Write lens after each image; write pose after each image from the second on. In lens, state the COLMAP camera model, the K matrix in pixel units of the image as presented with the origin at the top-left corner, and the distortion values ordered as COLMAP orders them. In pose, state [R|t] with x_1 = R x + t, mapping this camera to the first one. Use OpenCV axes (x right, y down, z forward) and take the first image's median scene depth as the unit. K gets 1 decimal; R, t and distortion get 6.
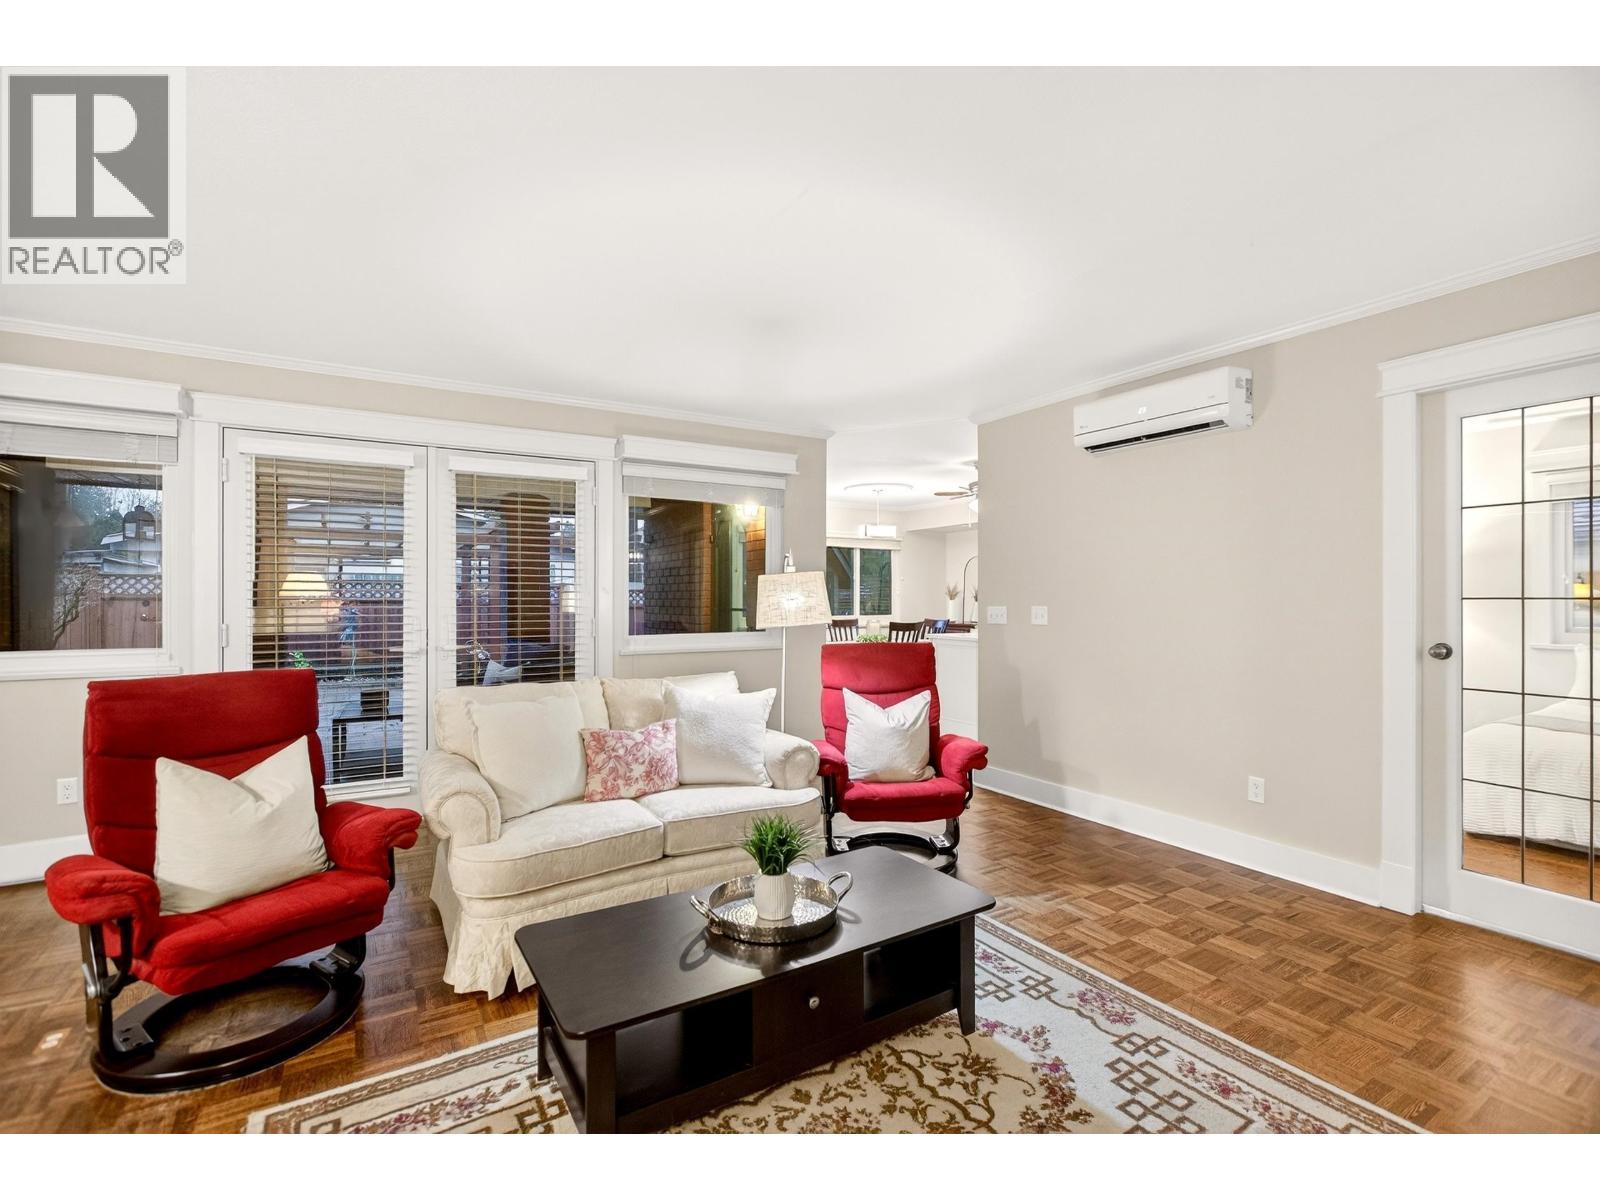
lens RADIAL K [[726.7, 0, 799.1], [0, 726.7, 598.2], [0, 0, 1]] dist [-0.002918, 0.000199]
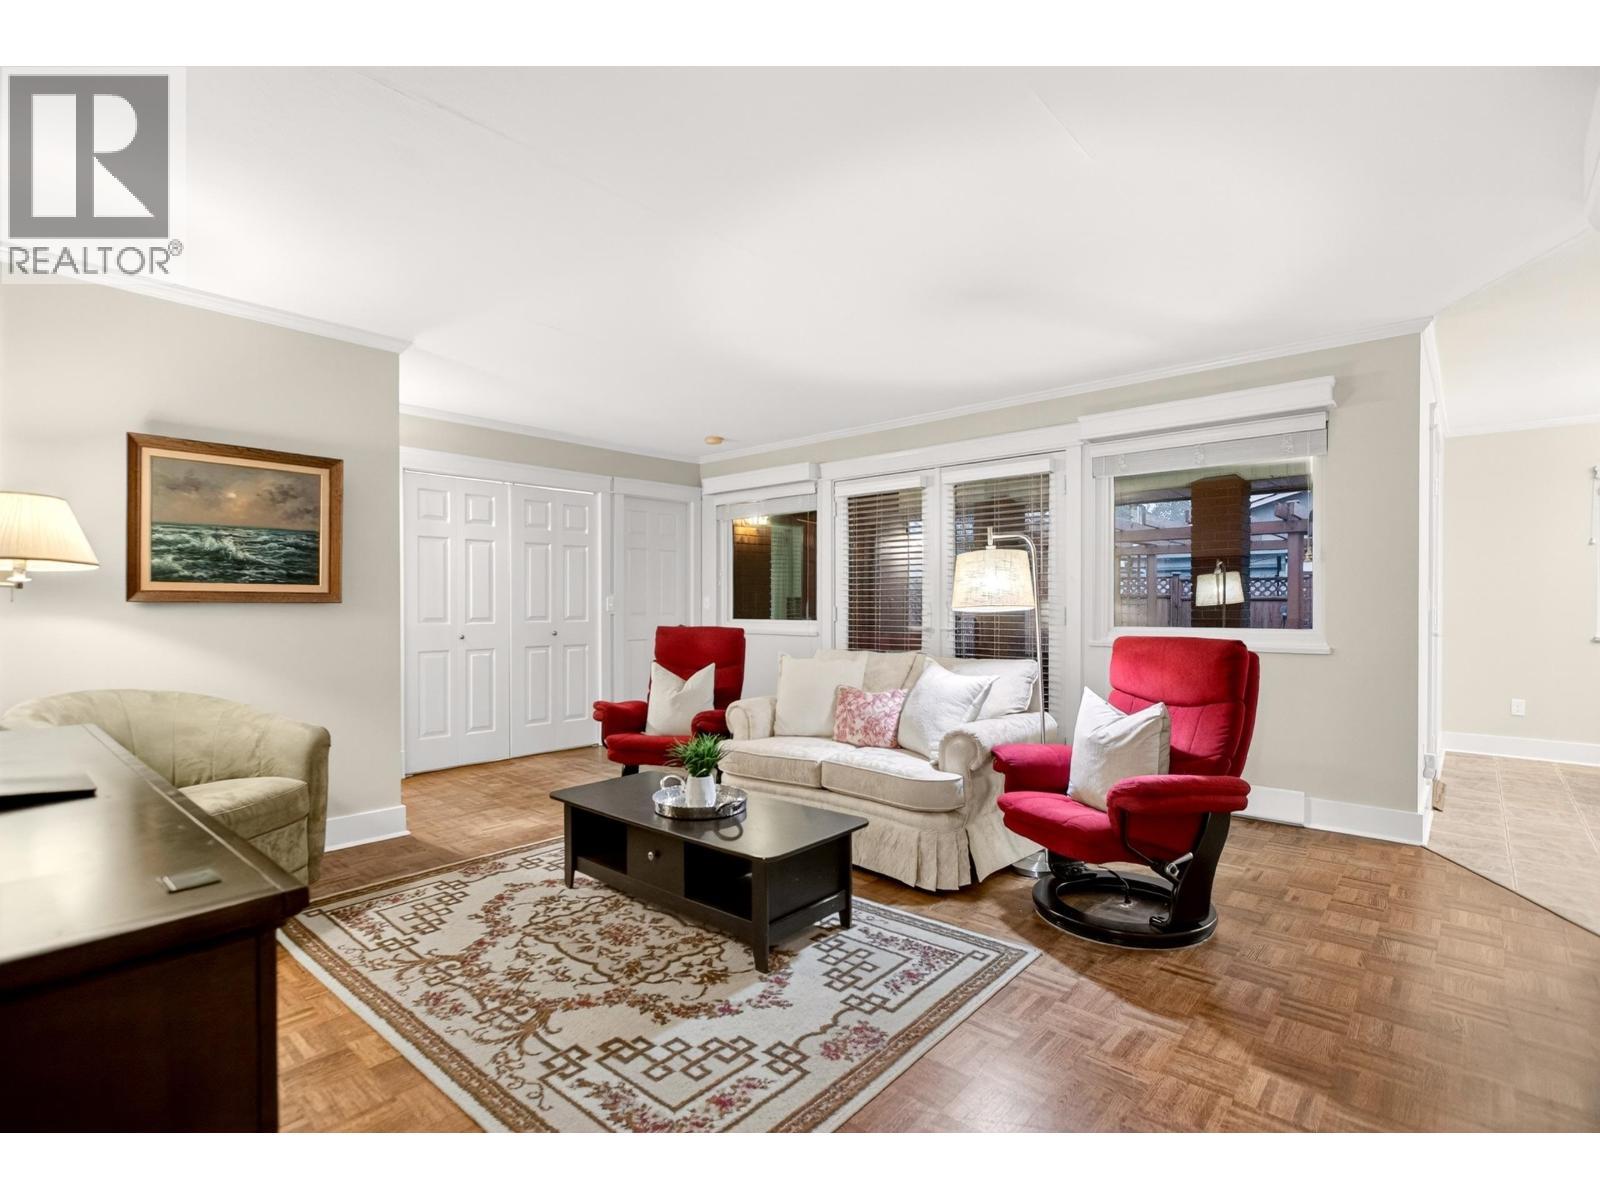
lens RADIAL K [[777.9, 0, 791.8], [0, 777.9, 607.8], [0, 0, 1]] dist [-0.013630, 0.000388]
pose [[0.283147, 0.006005, -0.959058, 1.004689], [0.000687, 0.999979, 0.006464, 0.034678], [0.959076, -0.002489, 0.283137, 0.530243]]
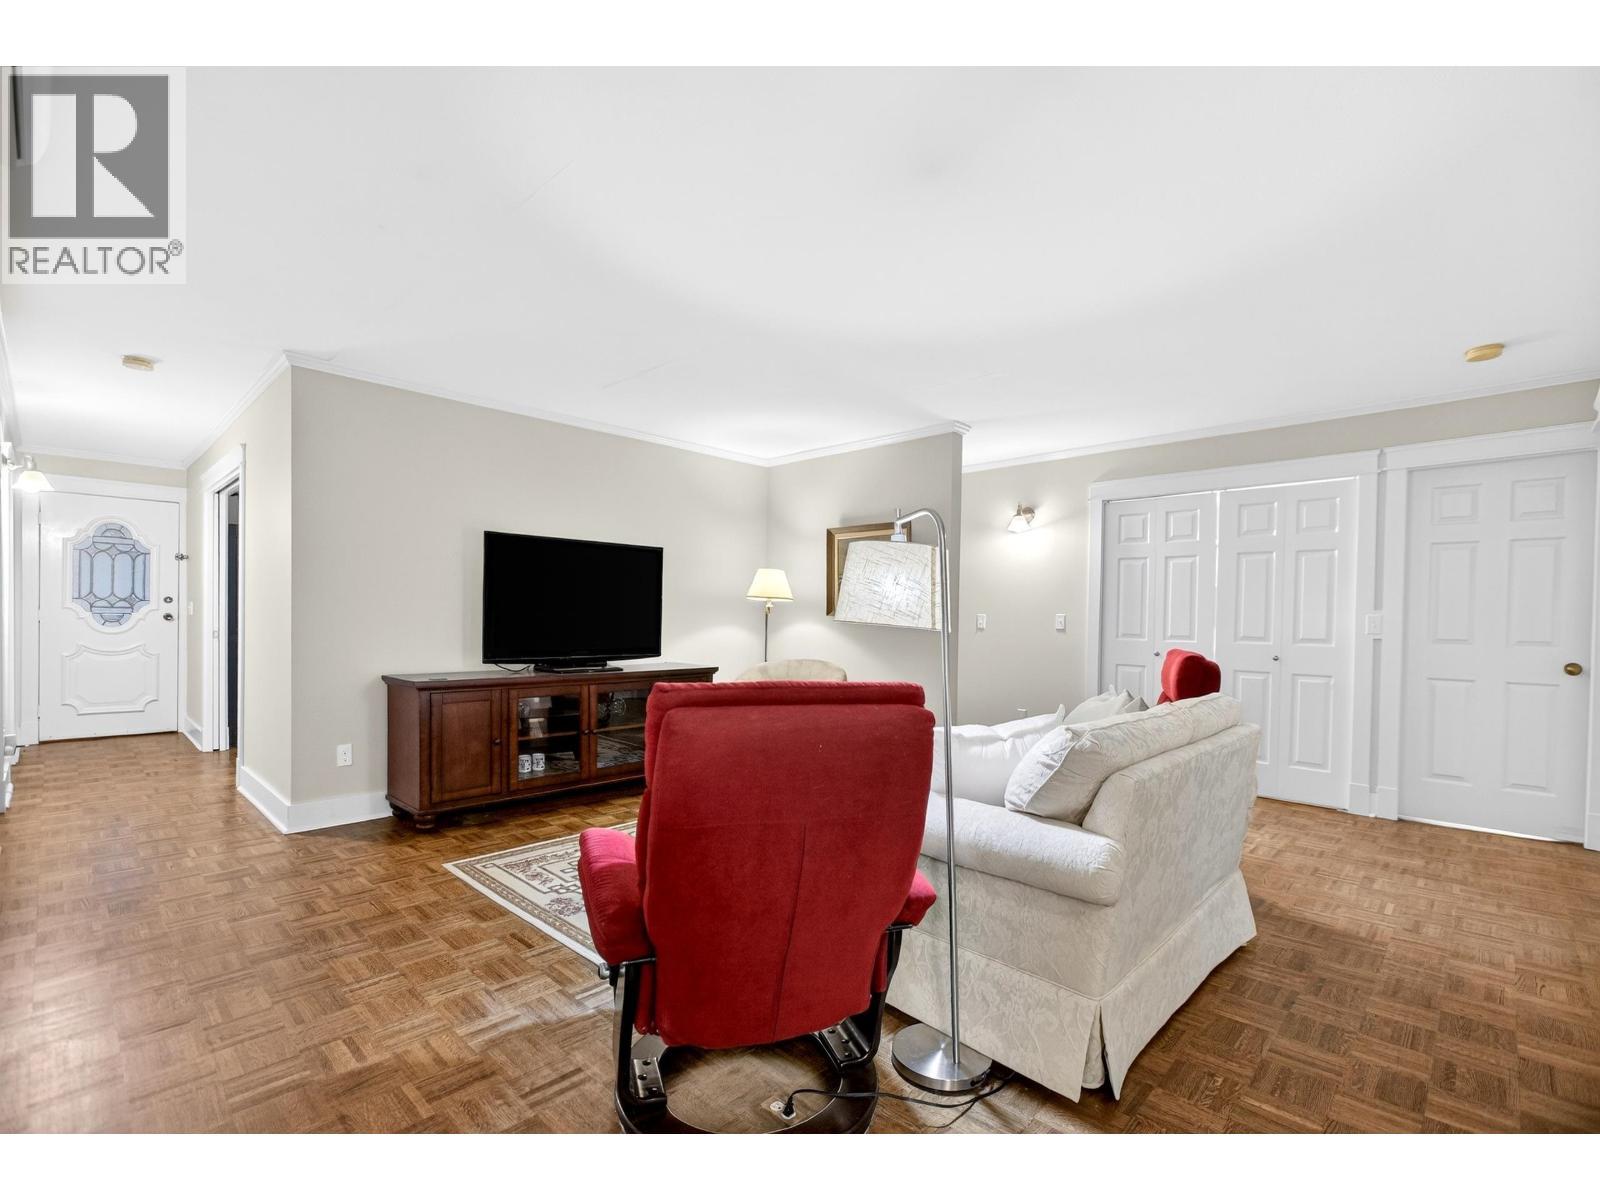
lens RADIAL K [[722.6, 0, 793.6], [0, 722.6, 617.3], [0, 0, 1]] dist [-0.011450, 0.000458]
pose [[-0.970007, -0.008032, -0.242944, 0.270287], [-0.009227, 0.999950, 0.003783, 0.030980], [0.242901, 0.005911, -0.970033, 1.844434]]
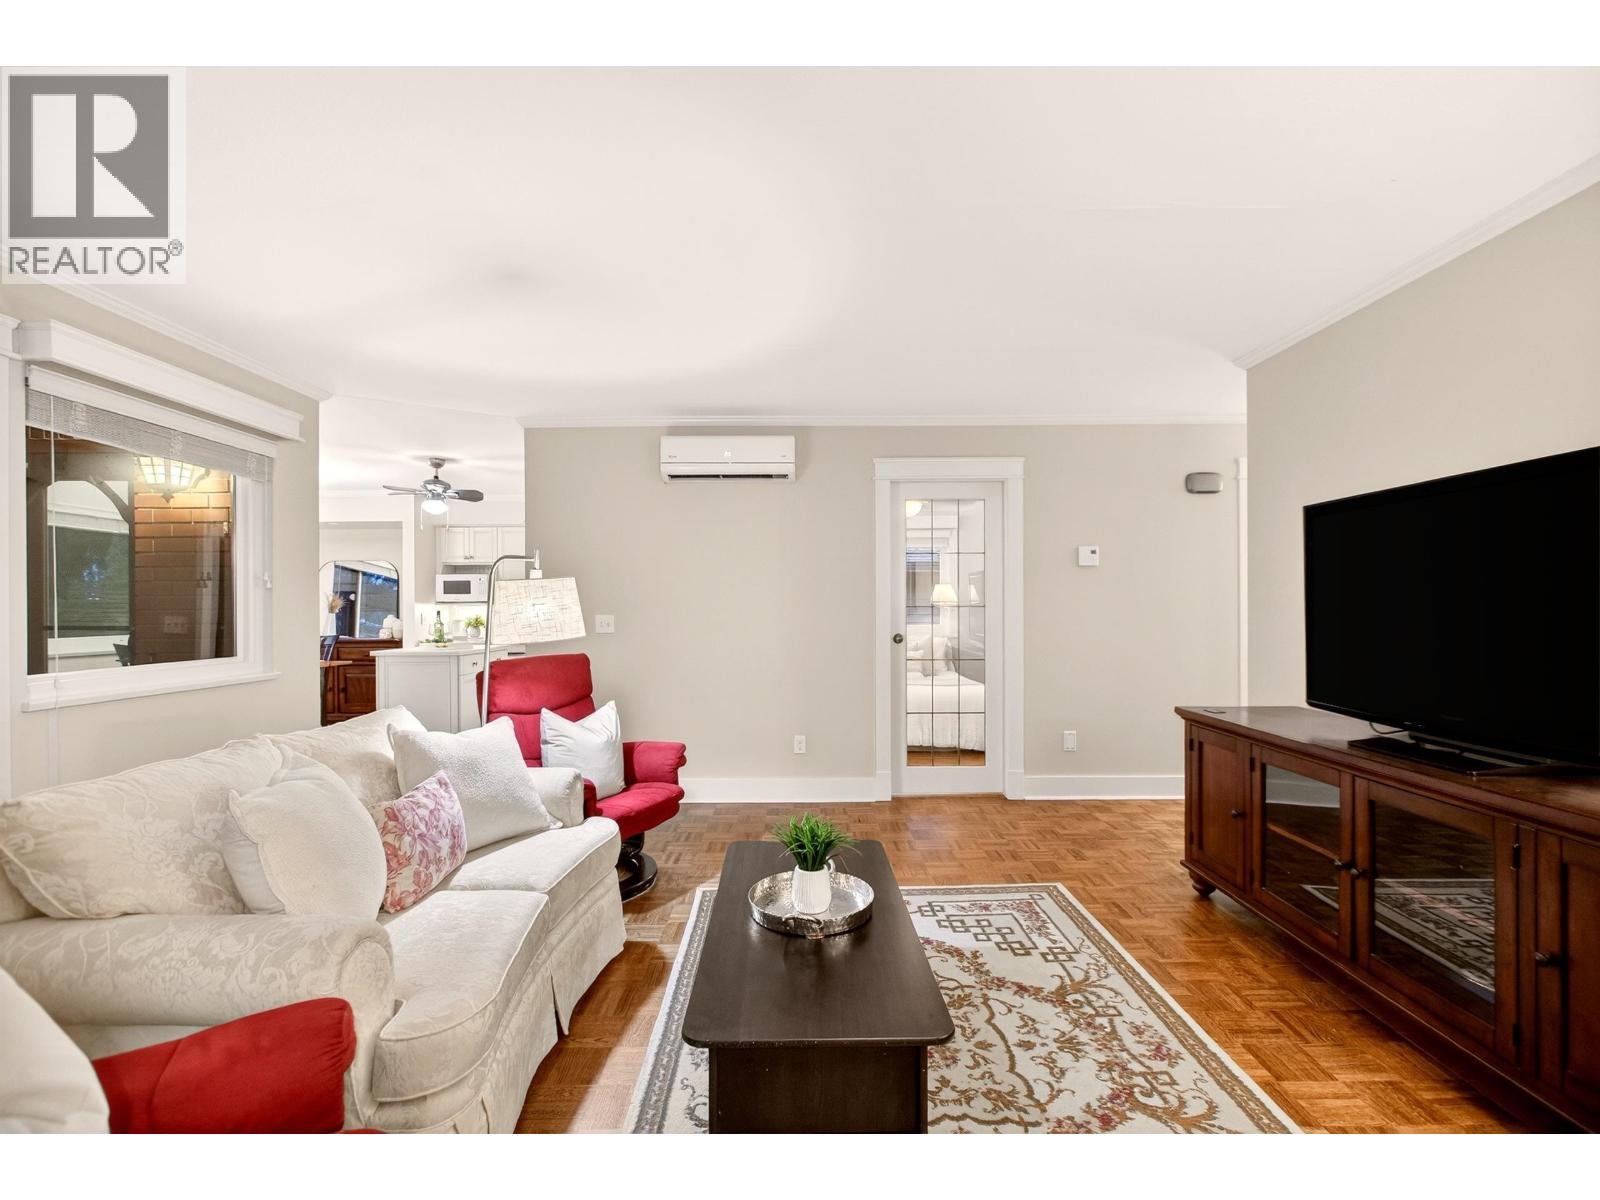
lens RADIAL K [[722.6, 0, 793.6], [0, 722.6, 617.3], [0, 0, 1]] dist [-0.011450, 0.000458]
pose [[0.523816, -0.013114, 0.851730, -0.656787], [0.004644, 0.999911, 0.012540, 0.002014], [-0.851819, -0.002613, 0.523830, 0.340170]]
